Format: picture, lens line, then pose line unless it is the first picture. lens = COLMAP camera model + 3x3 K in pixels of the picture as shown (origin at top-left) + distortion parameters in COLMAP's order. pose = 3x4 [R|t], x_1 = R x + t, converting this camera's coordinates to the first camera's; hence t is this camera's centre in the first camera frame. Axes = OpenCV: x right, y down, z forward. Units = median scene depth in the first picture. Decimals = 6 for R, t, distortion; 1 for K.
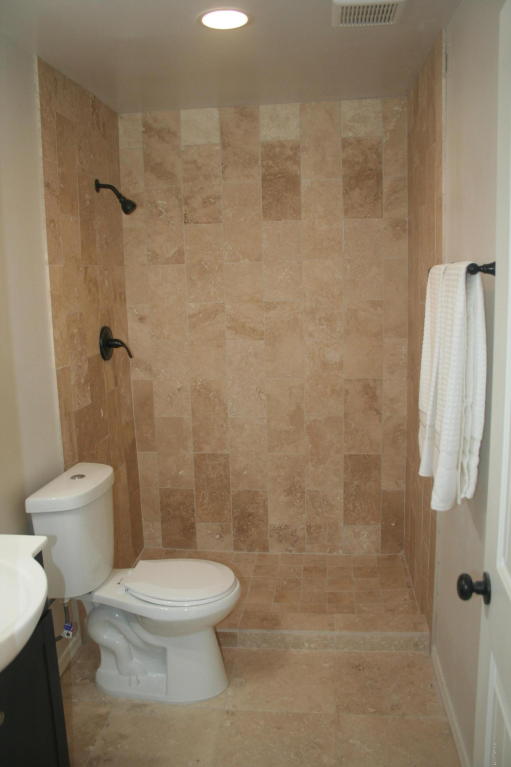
lens RADIAL K [[635.0, 0, 258.2], [0, 635.0, 381.1], [0, 0, 1]] dist [-0.157637, 0.133151]
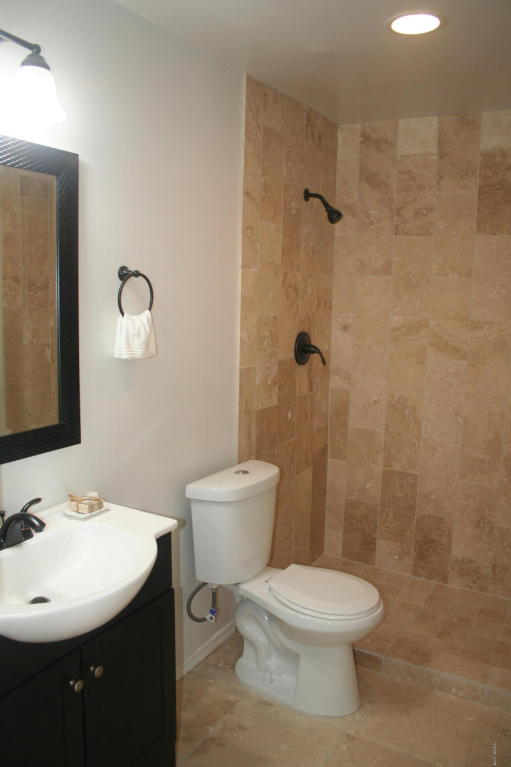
lens RADIAL K [[635.0, 0, 258.2], [0, 635.0, 381.1], [0, 0, 1]] dist [-0.157637, 0.133151]
pose [[0.913340, 0.106581, -0.393002, 0.098352], [-0.112631, 0.993607, 0.007709, -0.006705], [0.391311, 0.037224, 0.919506, 0.024360]]
